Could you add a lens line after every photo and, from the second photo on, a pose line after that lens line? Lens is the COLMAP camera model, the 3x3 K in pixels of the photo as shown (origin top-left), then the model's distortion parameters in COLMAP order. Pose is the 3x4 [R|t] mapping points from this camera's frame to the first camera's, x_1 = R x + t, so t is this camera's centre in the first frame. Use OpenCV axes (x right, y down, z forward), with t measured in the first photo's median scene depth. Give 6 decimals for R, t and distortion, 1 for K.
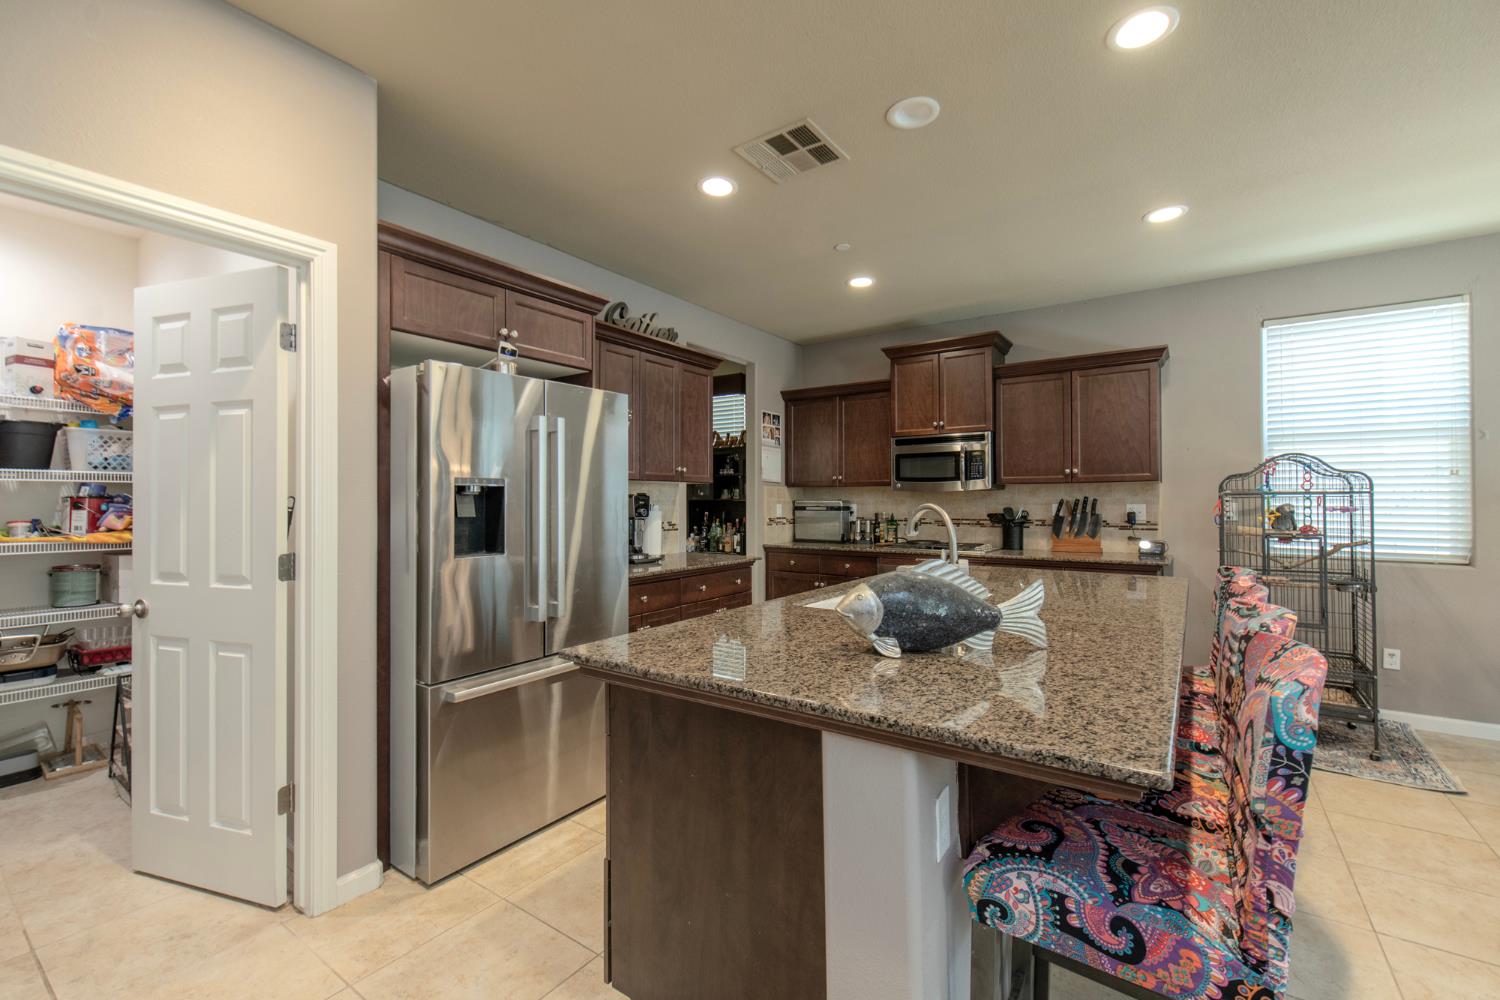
lens RADIAL K [[623.9, 0, 747.1], [0, 623.9, 496.1], [0, 0, 1]] dist [-0.001340, -0.003366]
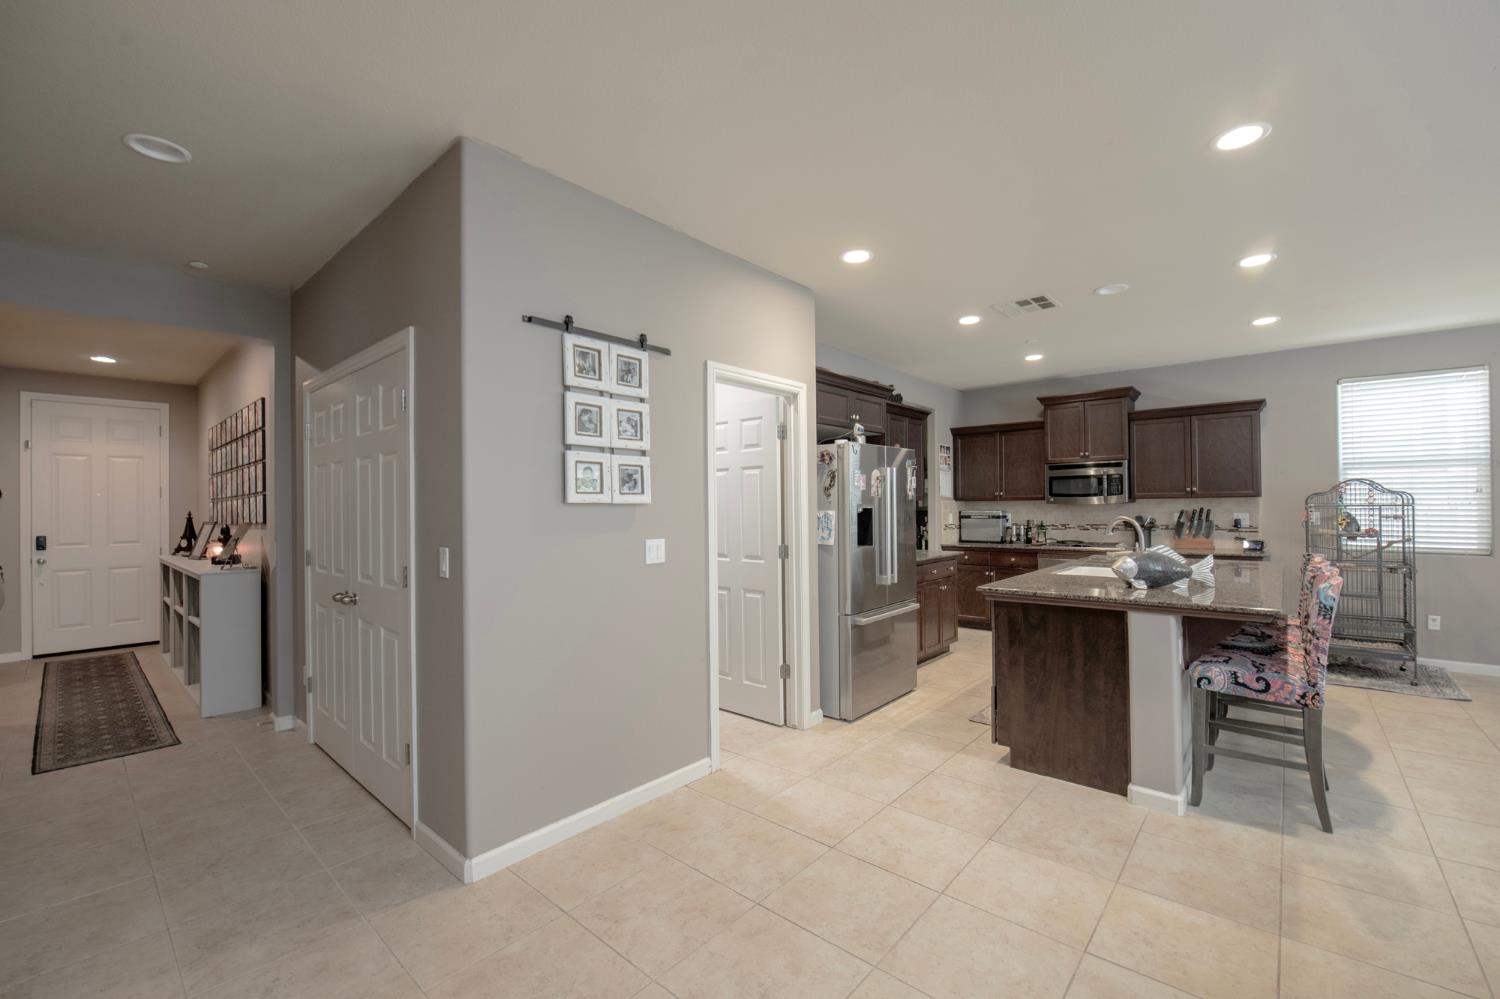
lens RADIAL K [[623.9, 0, 765.1], [0, 623.9, 500.9], [0, 0, 1]] dist [-0.001340, -0.003366]
pose [[0.997226, -0.009496, -0.073831, -0.303538], [0.009527, 0.999955, 0.000064, -0.023367], [0.073827, -0.000768, 0.997271, -0.421054]]
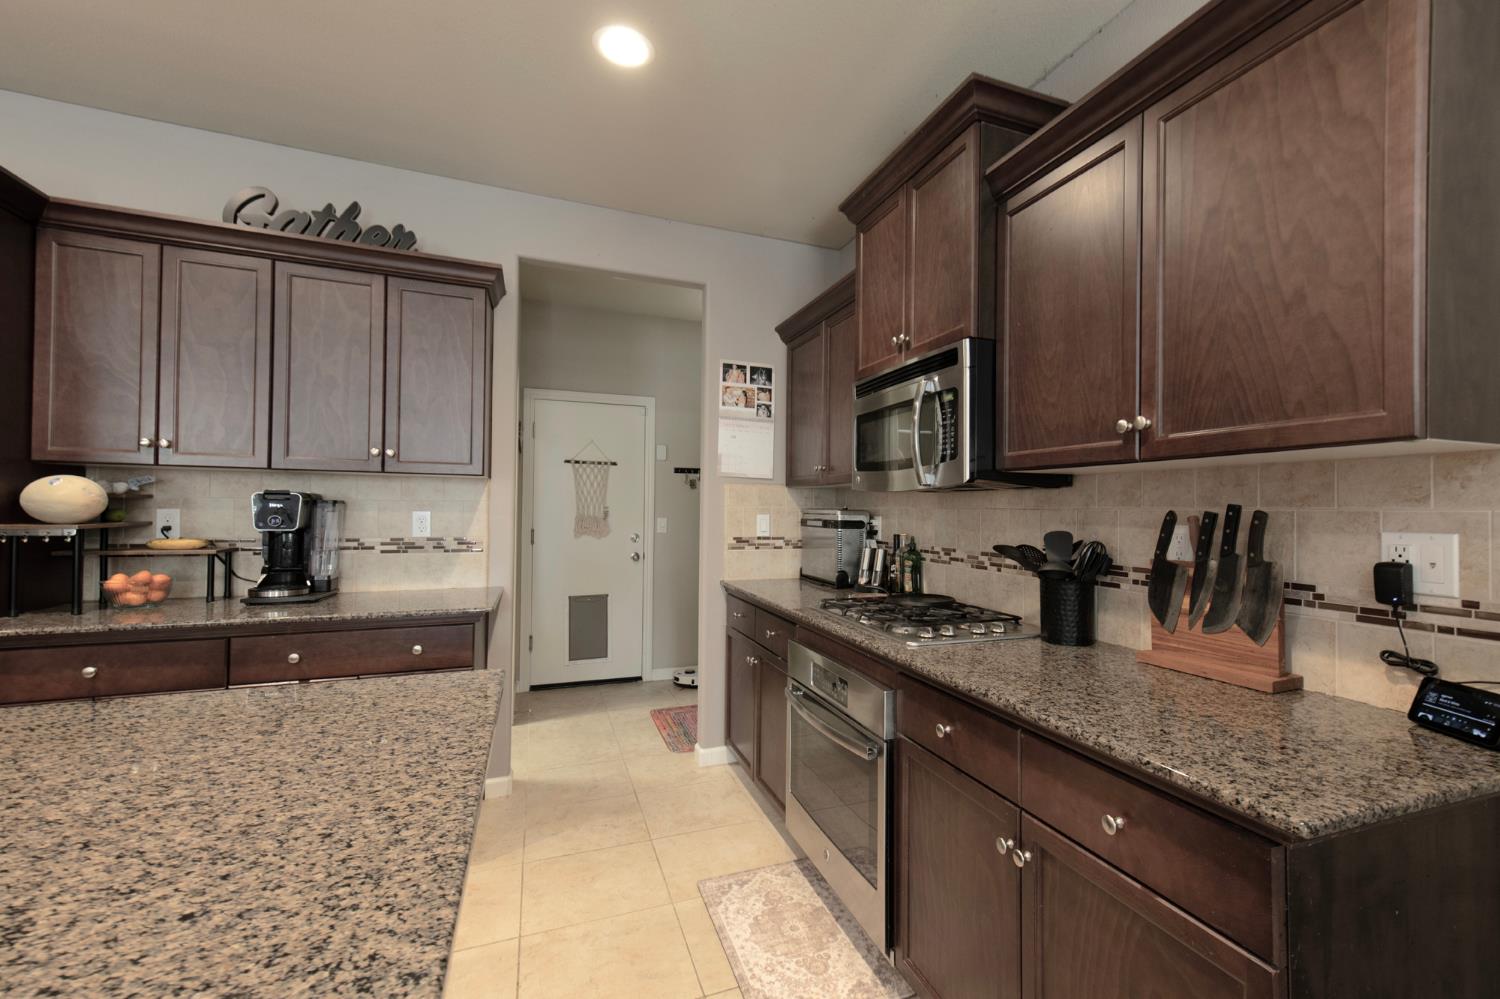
lens RADIAL K [[670.6, 0, 827.0], [0, 670.6, 498.8], [0, 0, 1]] dist [-0.001784, -0.000900]
pose [[0.853238, 0.004919, -0.521499, 0.553877], [-0.011051, 0.999902, -0.008649, 0.003147], [0.521405, 0.013142, 0.853208, 0.613430]]
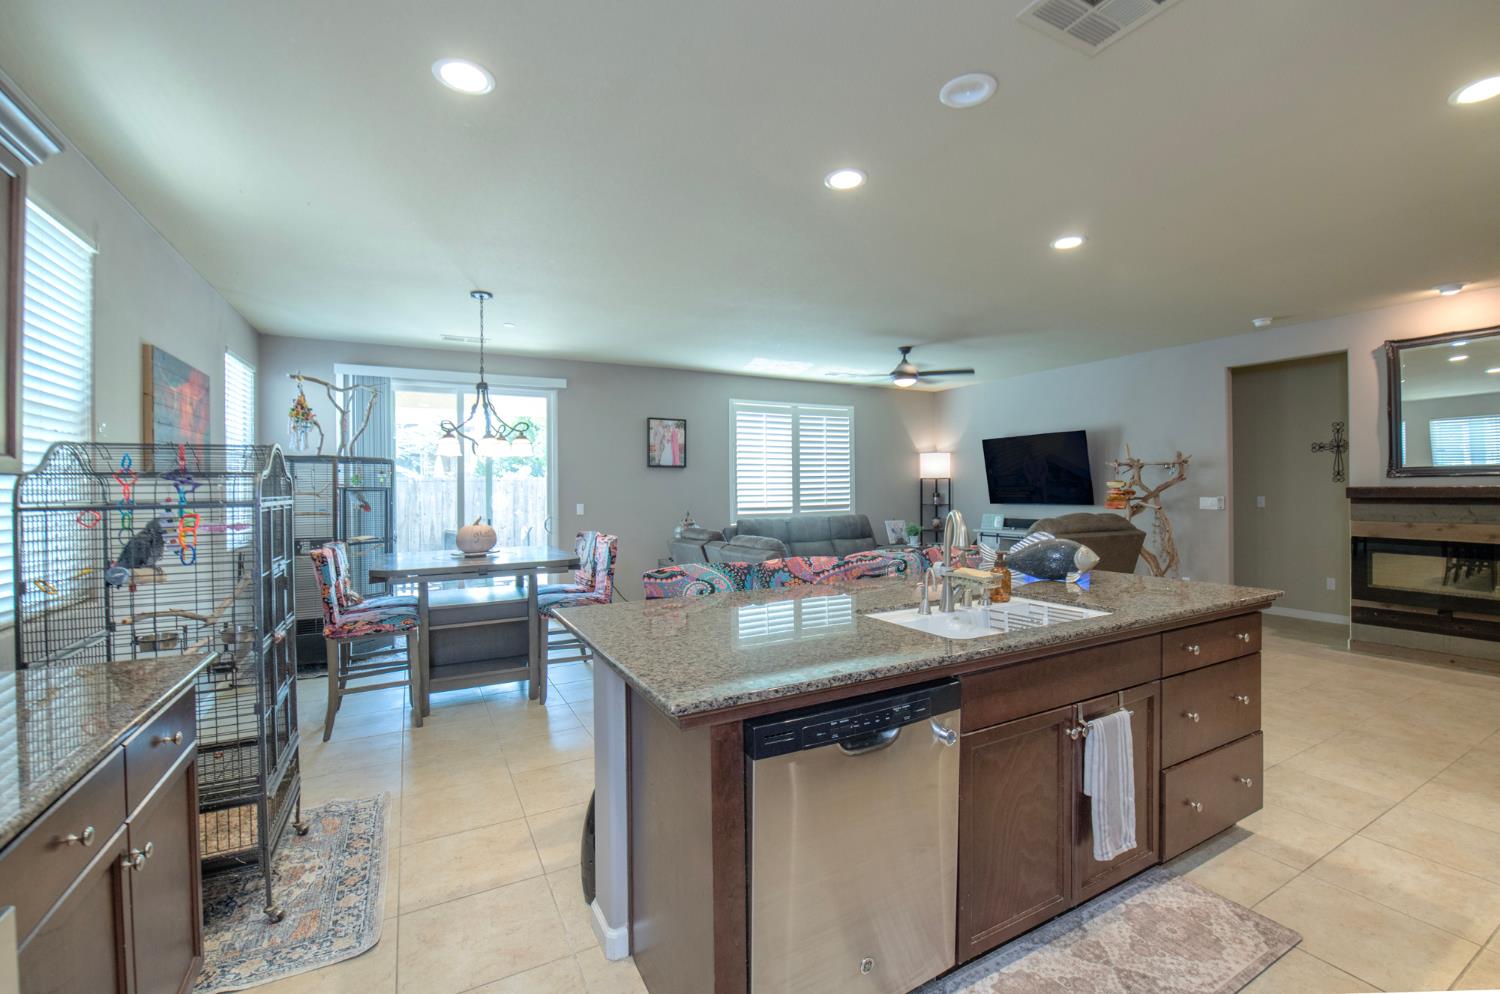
lens RADIAL K [[644.8, 0, 776.7], [0, 644.8, 484.7], [0, 0, 1]] dist [-0.028115, -0.002516]
pose [[-0.910141, 0.014095, 0.414059, 0.076264], [0.008522, 0.999847, -0.015303, -0.007346], [-0.414211, -0.010399, -0.910121, 1.061105]]
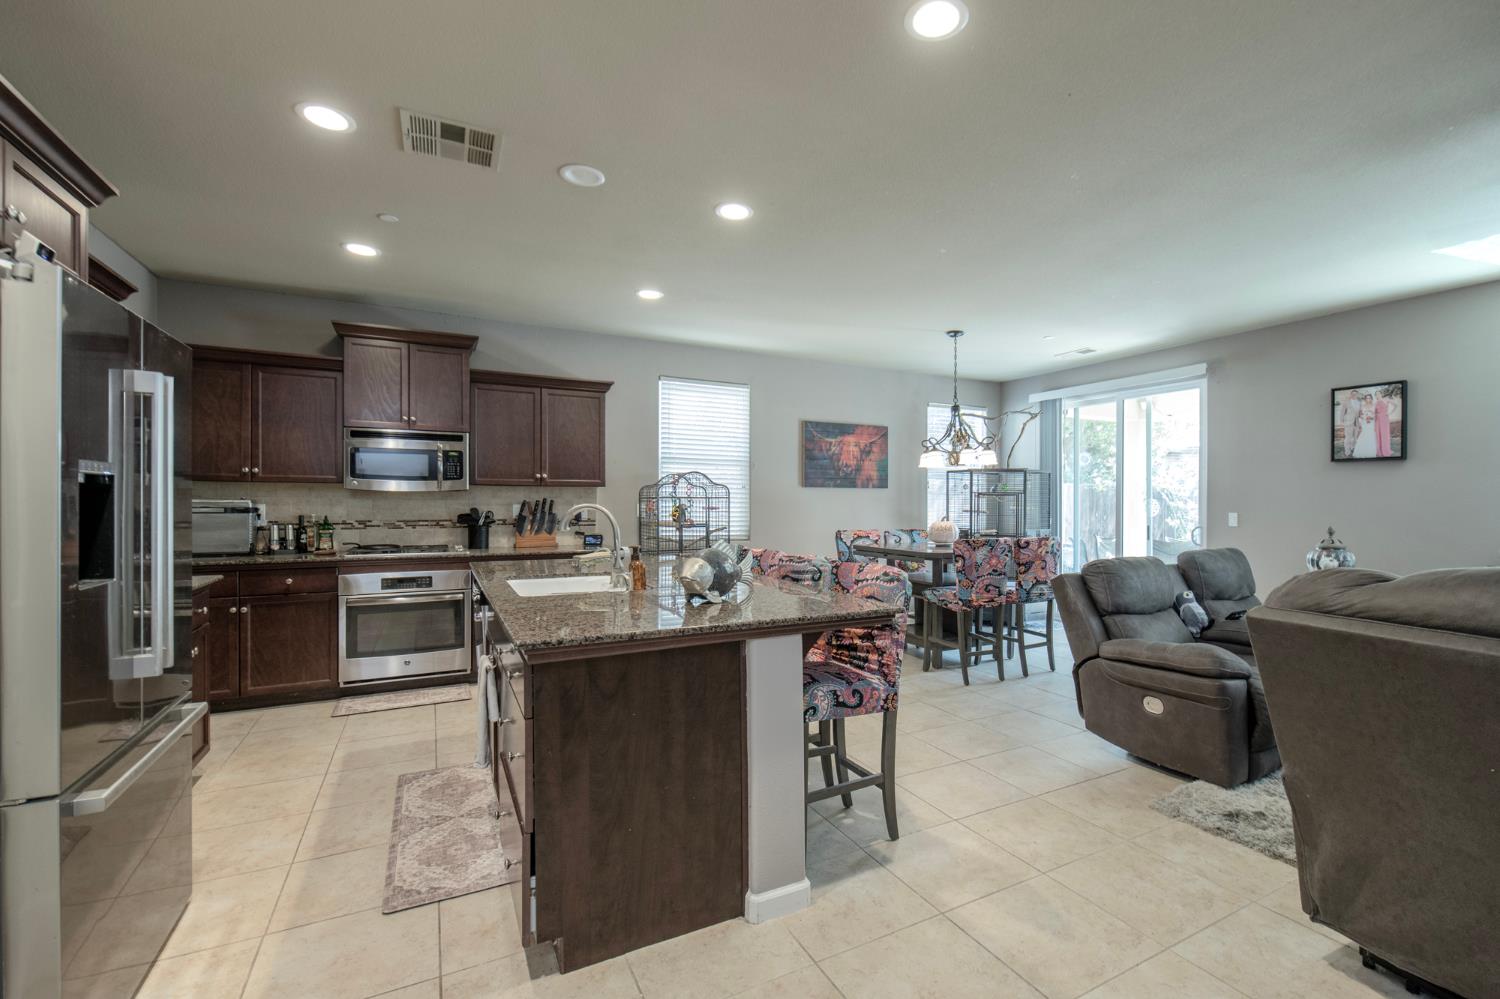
lens RADIAL K [[670.6, 0, 813.9], [0, 670.6, 505.9], [0, 0, 1]] dist [-0.001784, -0.000900]
pose [[0.416916, -0.001489, 0.908944, -0.384156], [-0.013087, 0.999885, 0.007641, -0.001090], [-0.908851, -0.015081, 0.416848, 0.029376]]
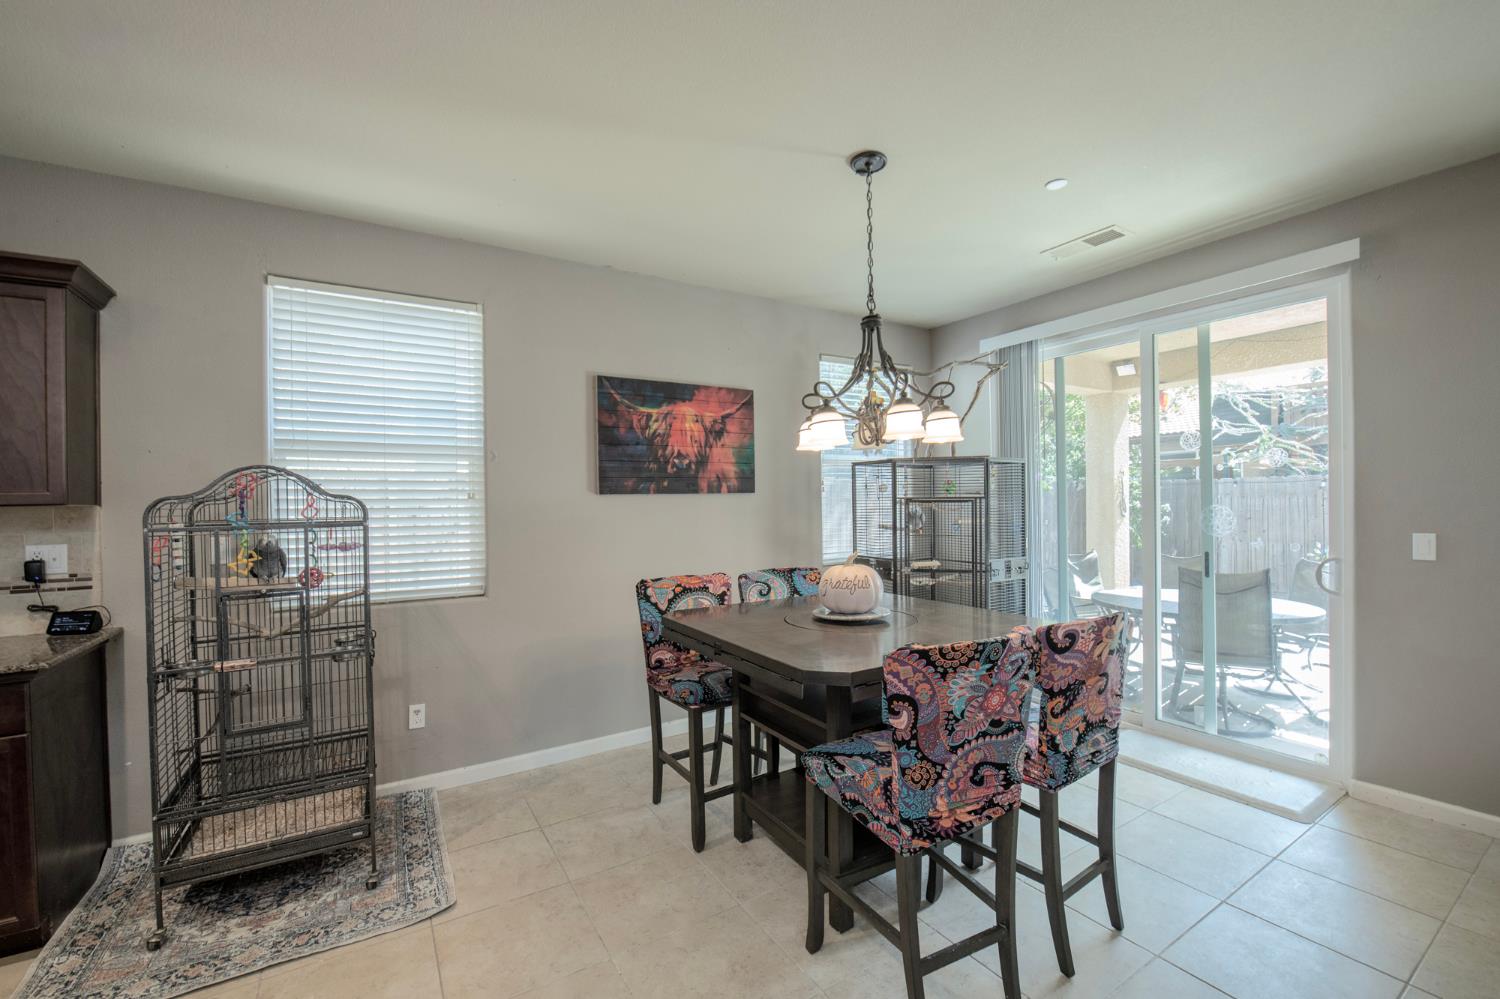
lens RADIAL K [[623.9, 0, 743.3], [0, 623.9, 503.7], [0, 0, 1]] dist [-0.001340, -0.003366]
pose [[0.393889, -0.005345, 0.919142, 0.360735], [0.004410, 0.999983, 0.003925, -0.022897], [-0.919147, 0.002507, 0.393906, 0.212830]]
